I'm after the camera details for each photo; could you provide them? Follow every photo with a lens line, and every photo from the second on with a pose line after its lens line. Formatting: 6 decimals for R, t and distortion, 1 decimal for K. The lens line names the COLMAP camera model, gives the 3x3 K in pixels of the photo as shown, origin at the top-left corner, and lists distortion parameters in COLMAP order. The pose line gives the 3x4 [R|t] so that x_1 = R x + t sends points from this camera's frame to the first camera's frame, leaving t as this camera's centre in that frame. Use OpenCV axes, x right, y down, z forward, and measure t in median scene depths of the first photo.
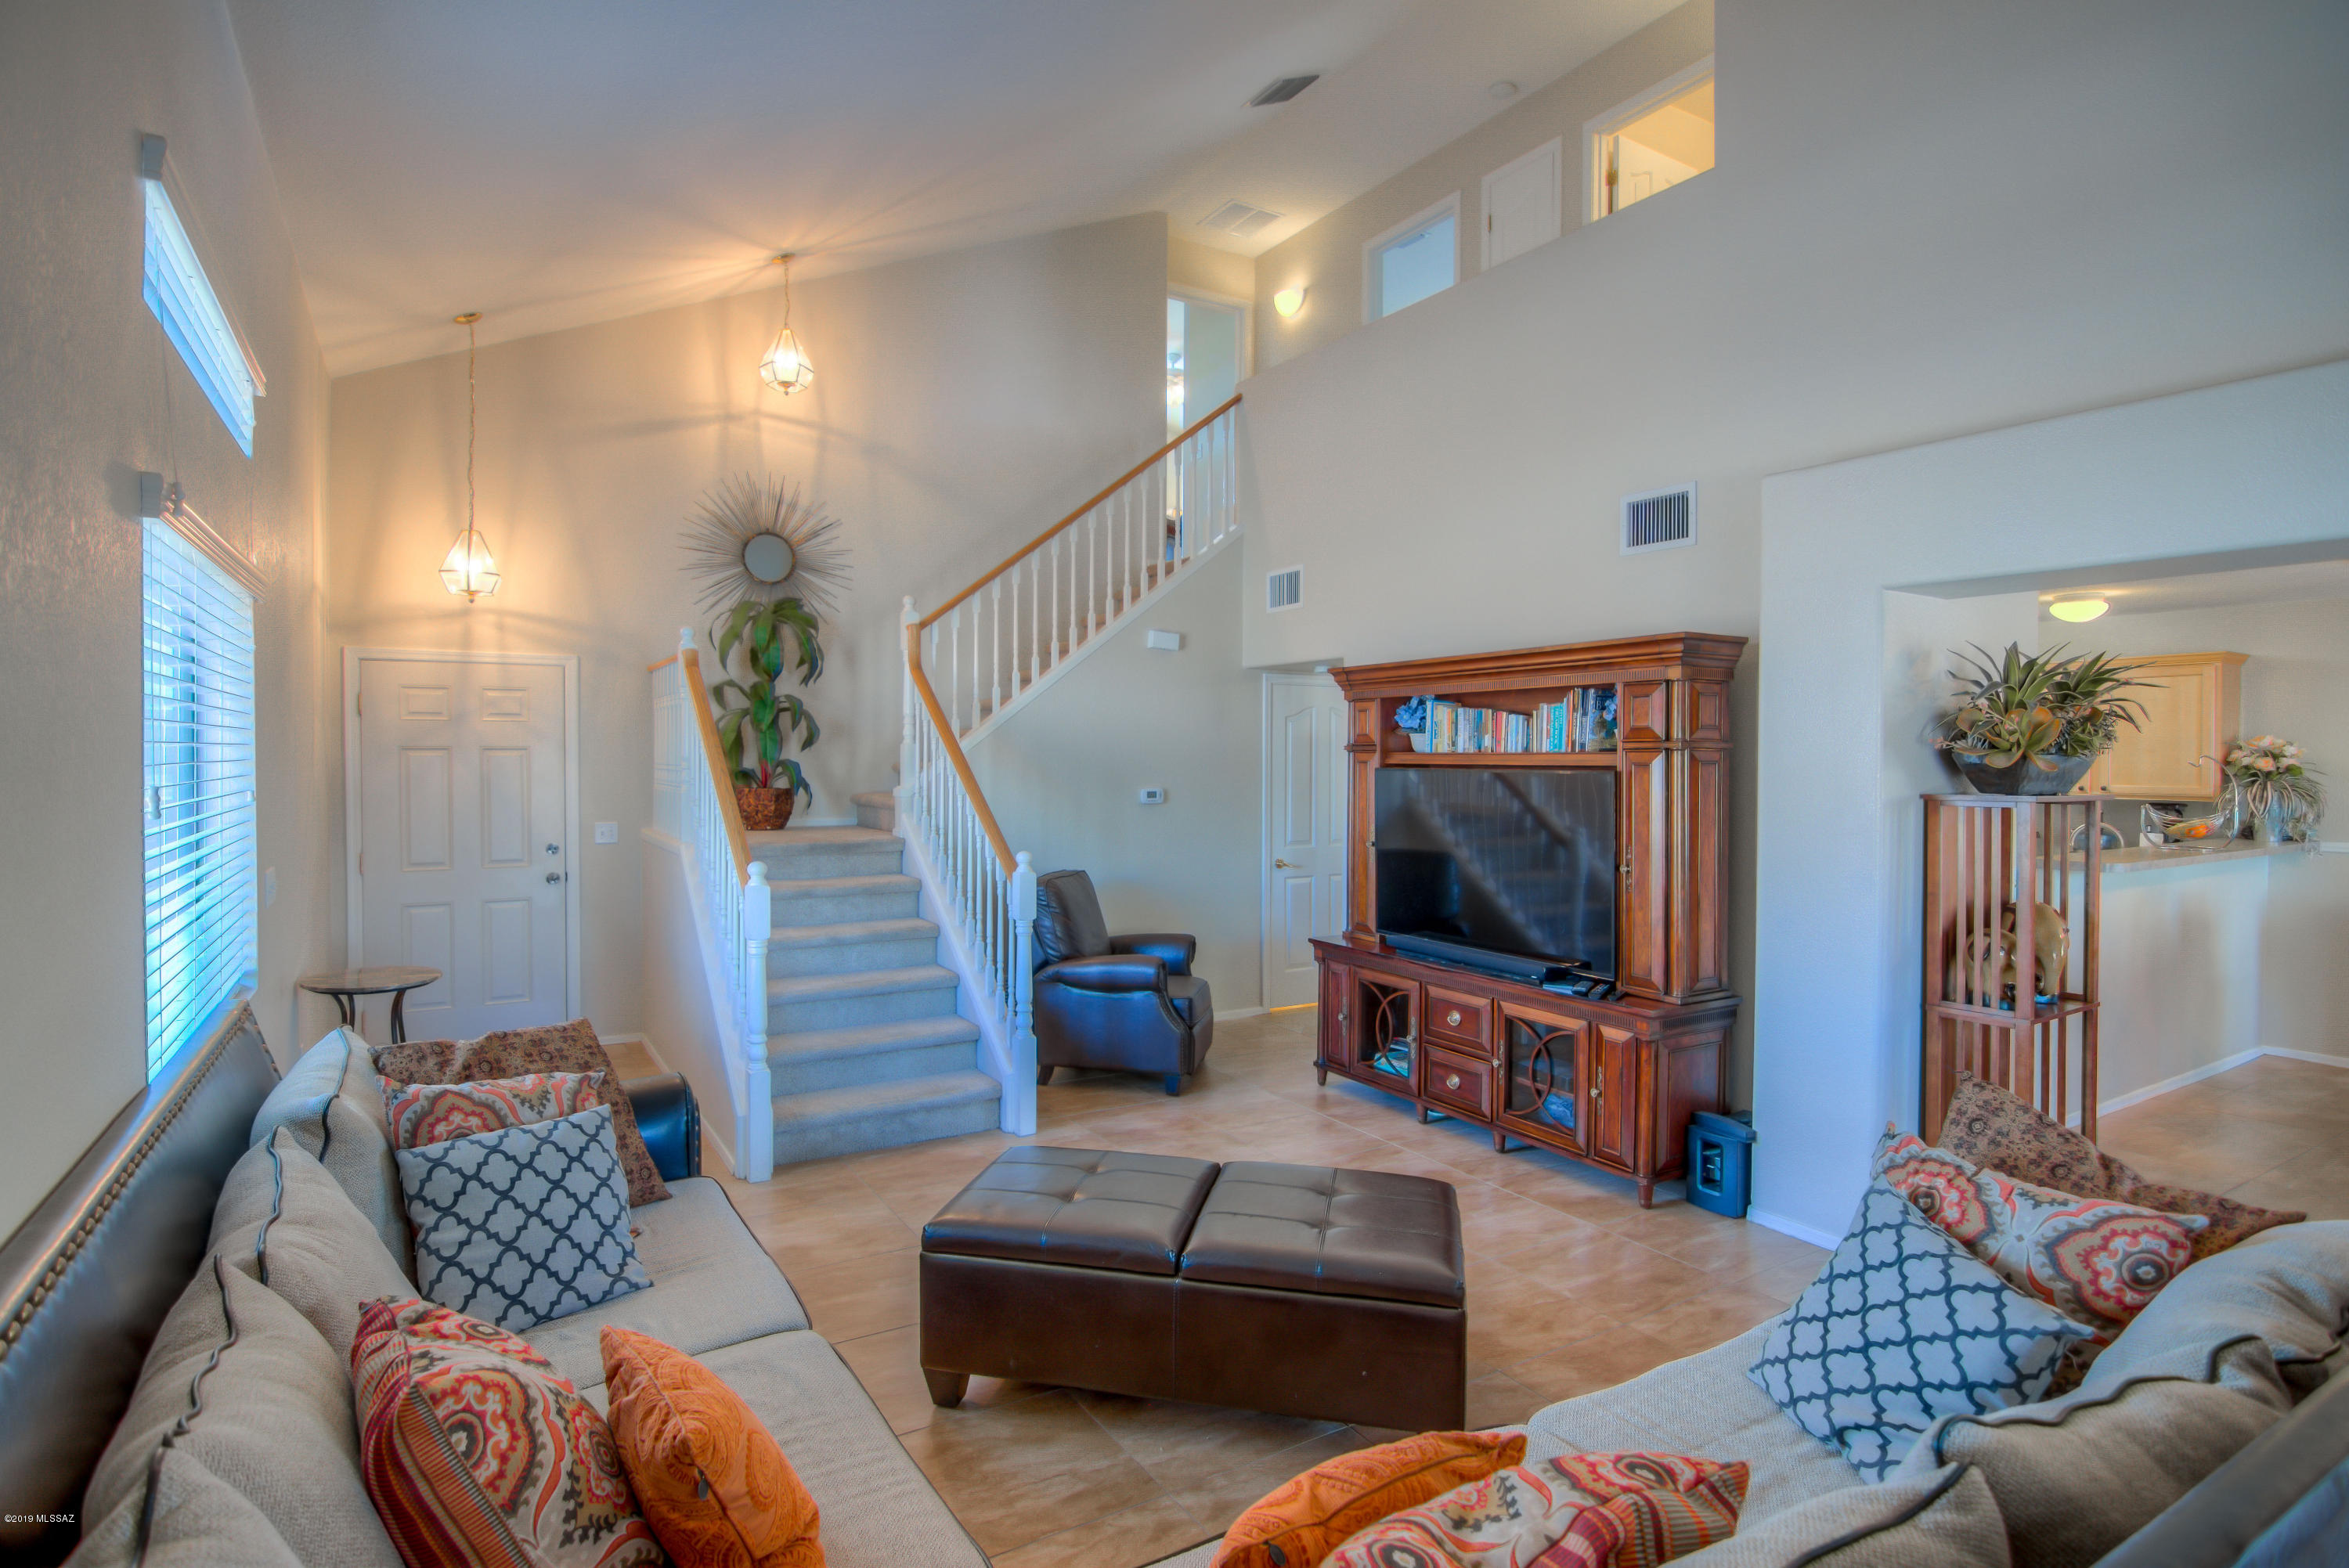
lens RADIAL K [[1217.4, 0, 1172.6], [0, 1217.4, 788.3], [0, 0, 1]] dist [-0.000474, -0.000243]
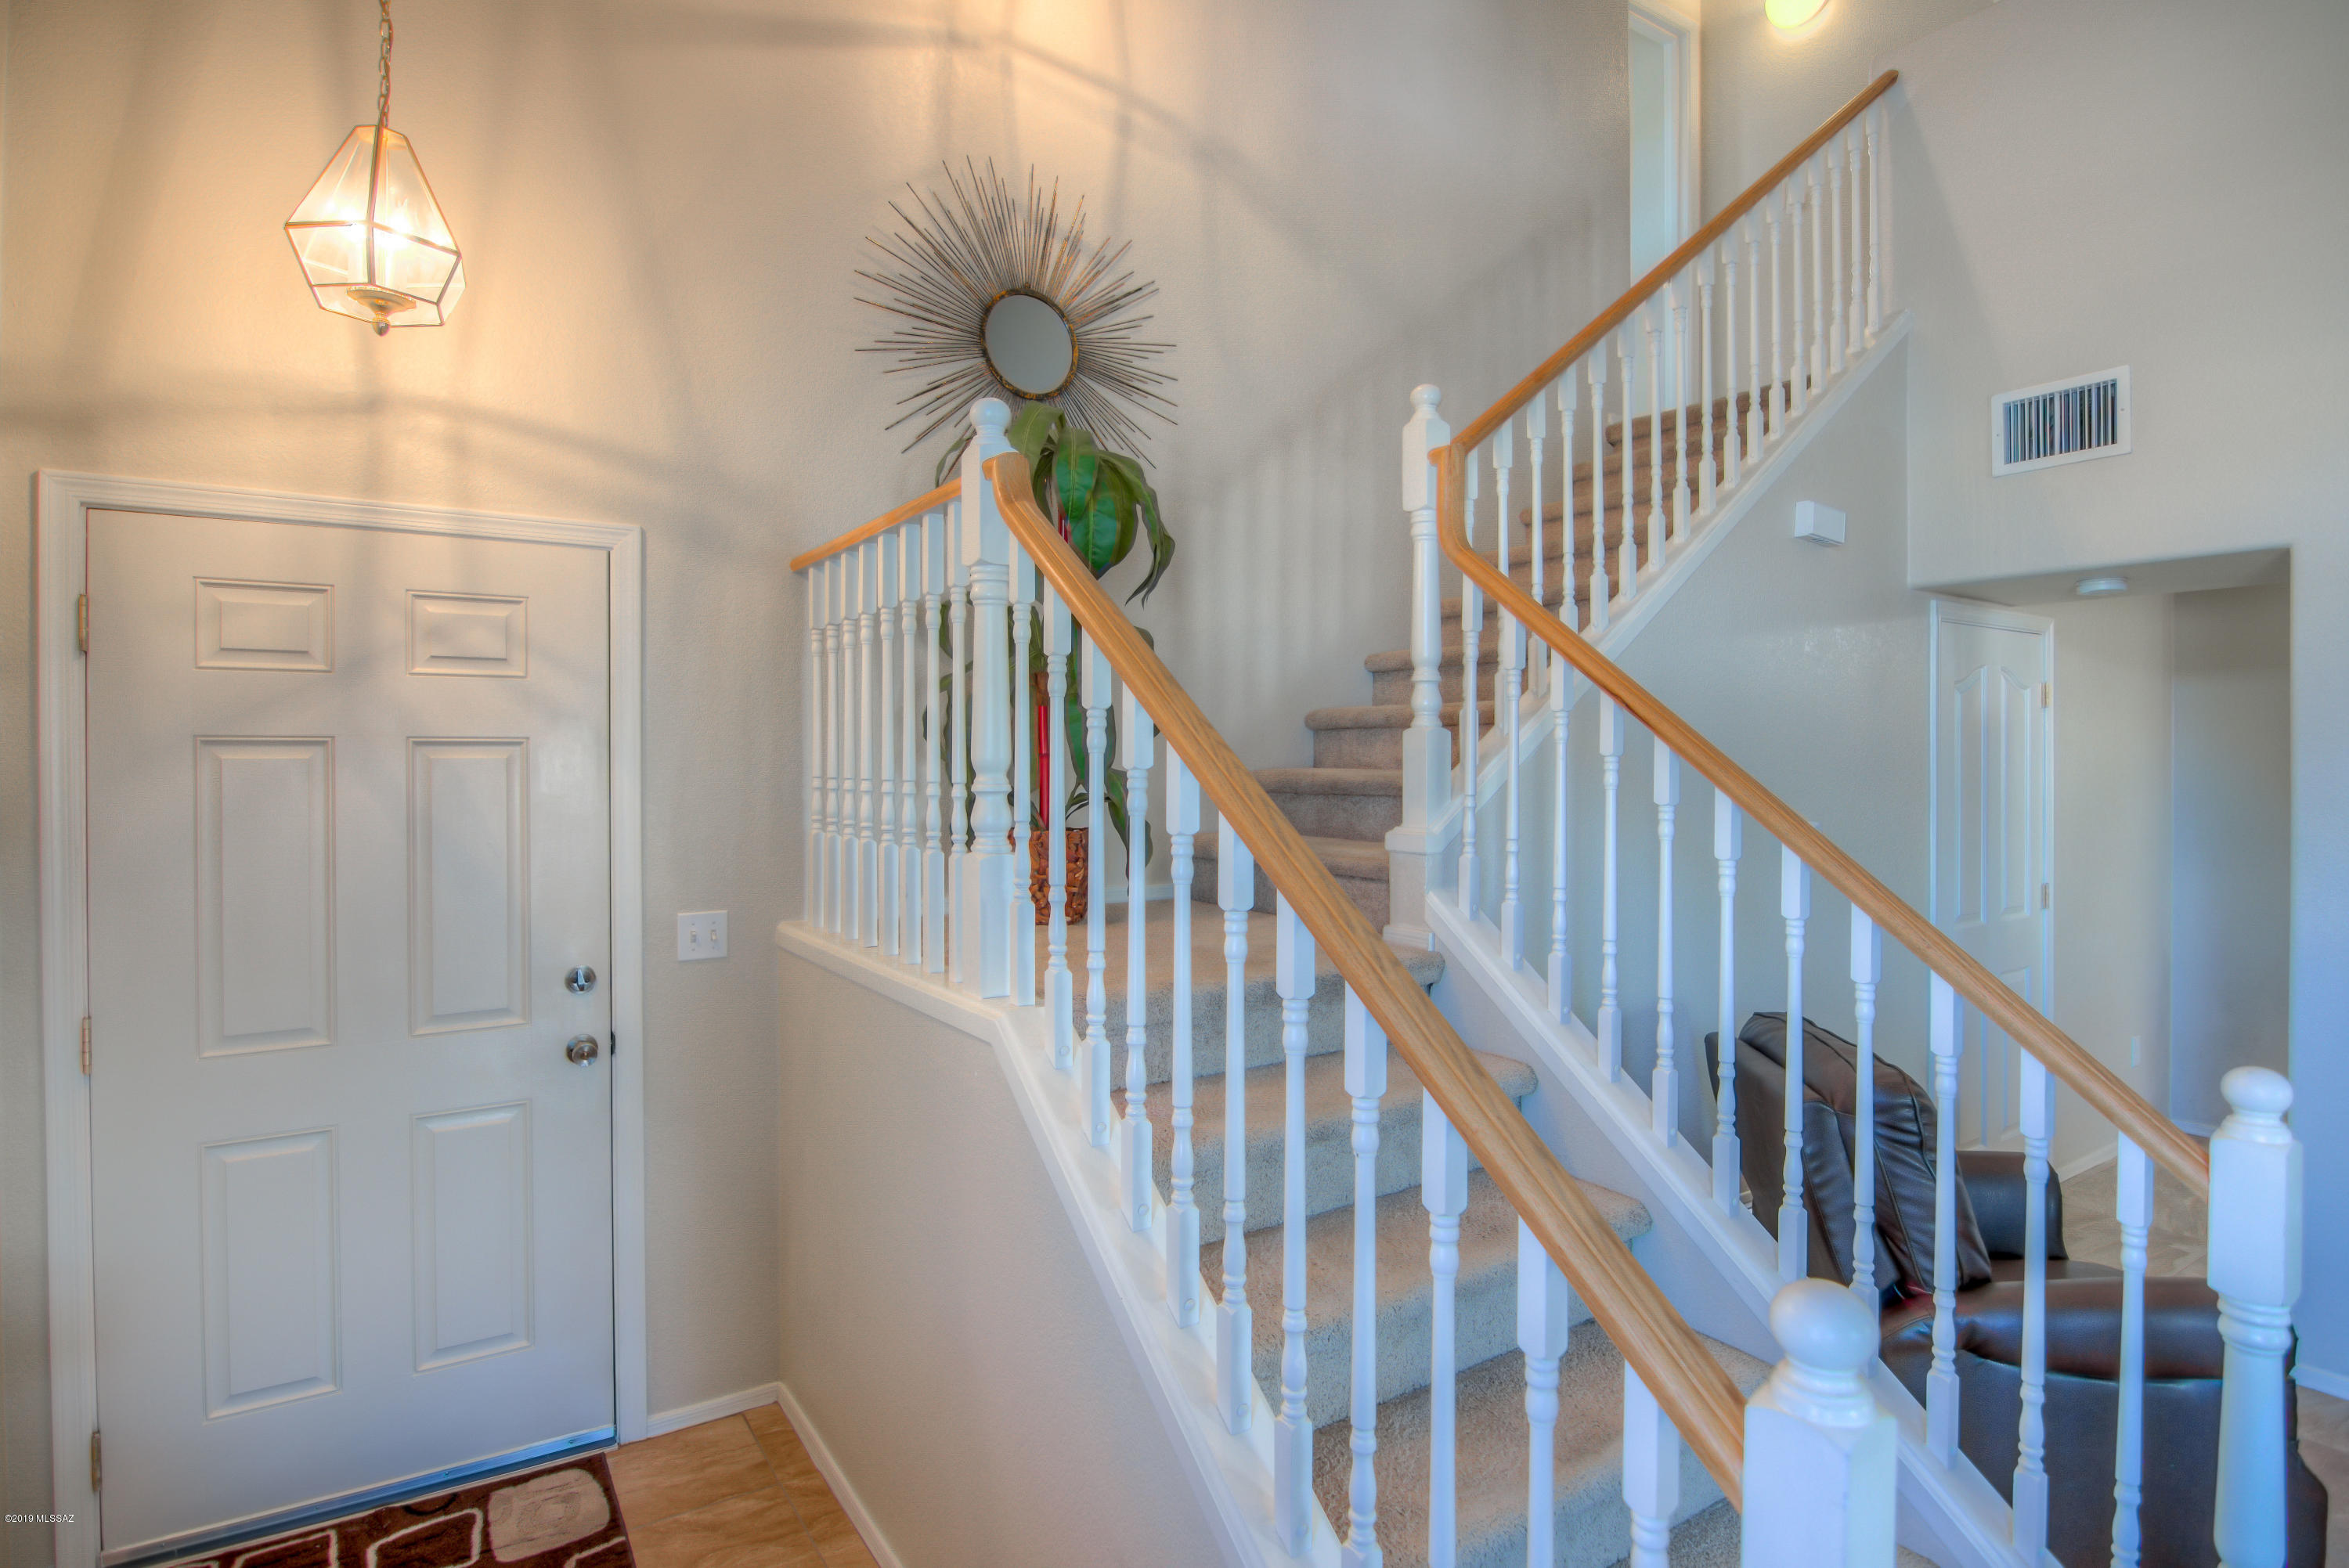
lens RADIAL K [[1212.0, 0, 1180.9], [0, 1212.0, 774.2], [0, 0, 1]] dist [-0.000149, -0.018252]
pose [[0.999189, -0.005073, 0.039938, -0.314246], [0.005643, 0.999884, -0.014174, -0.014454], [-0.039861, 0.014387, 0.999102, 0.564788]]
